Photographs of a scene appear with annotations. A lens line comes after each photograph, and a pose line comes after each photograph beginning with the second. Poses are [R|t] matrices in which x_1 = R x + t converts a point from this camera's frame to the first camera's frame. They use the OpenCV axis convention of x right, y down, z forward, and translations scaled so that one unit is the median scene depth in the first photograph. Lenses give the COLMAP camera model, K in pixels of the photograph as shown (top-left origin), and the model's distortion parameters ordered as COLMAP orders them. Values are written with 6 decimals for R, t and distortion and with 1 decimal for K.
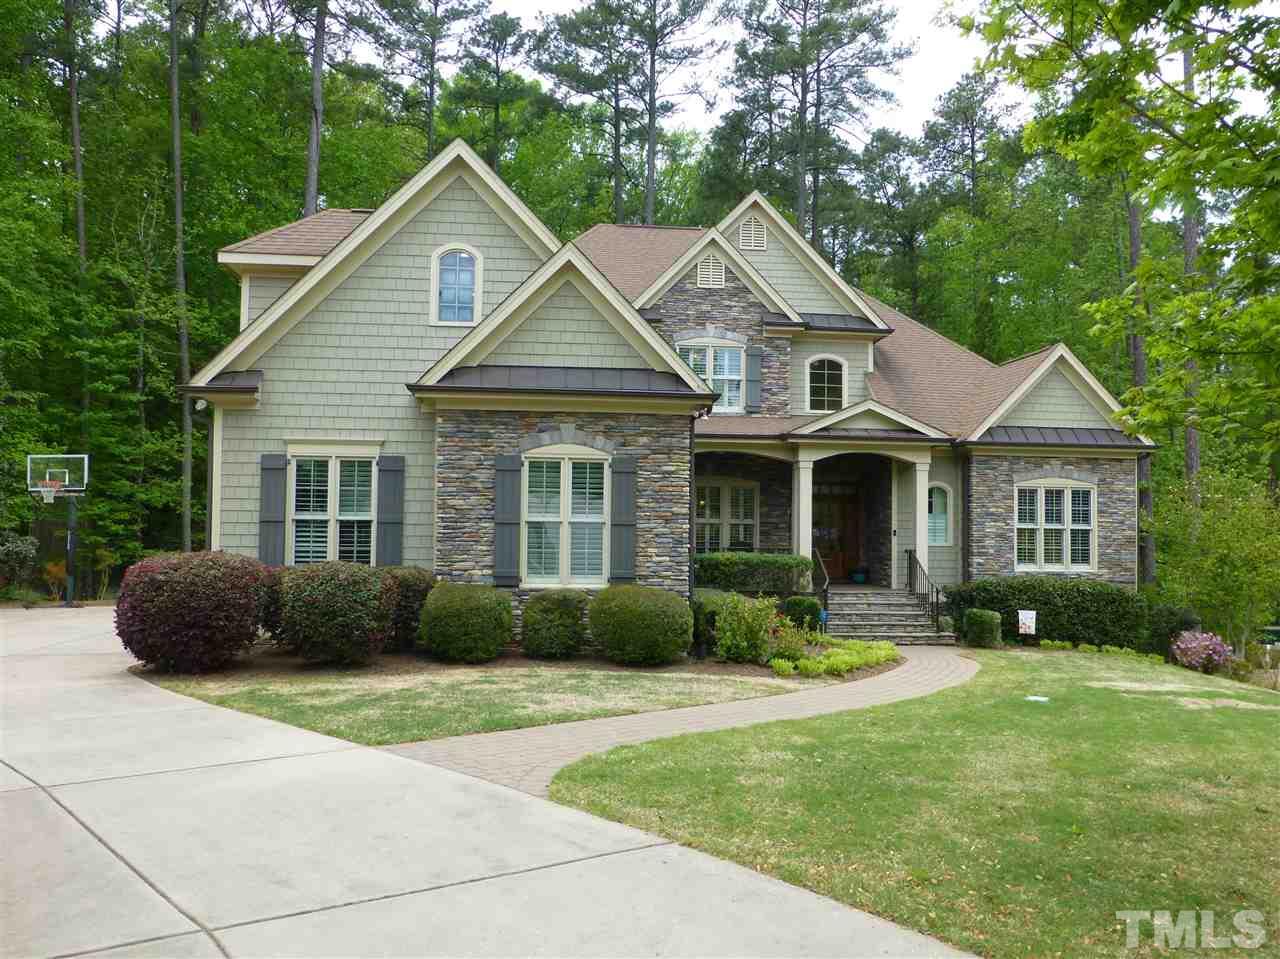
lens RADIAL K [[924.6, 0, 643.6], [0, 924.6, 479.8], [0, 0, 1]] dist [-0.038778, 0.014556]
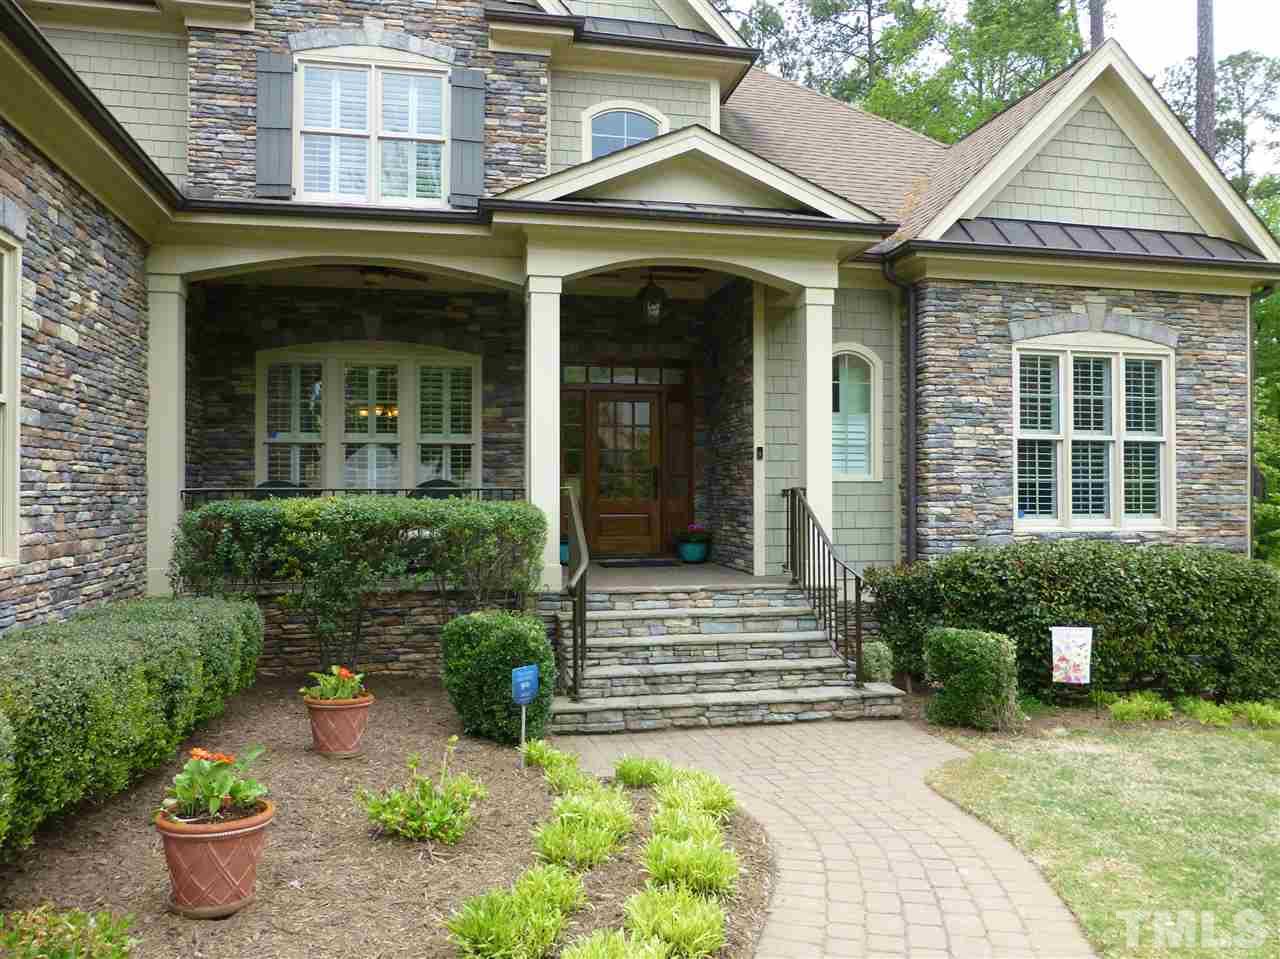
lens RADIAL K [[924.6, 0, 637.4], [0, 924.6, 480.4], [0, 0, 1]] dist [-0.038778, 0.014556]
pose [[0.994093, -0.014429, 0.107568, 0.164263], [0.010726, 0.999332, 0.034926, 0.054731], [-0.108000, -0.033566, 0.993584, 0.556974]]
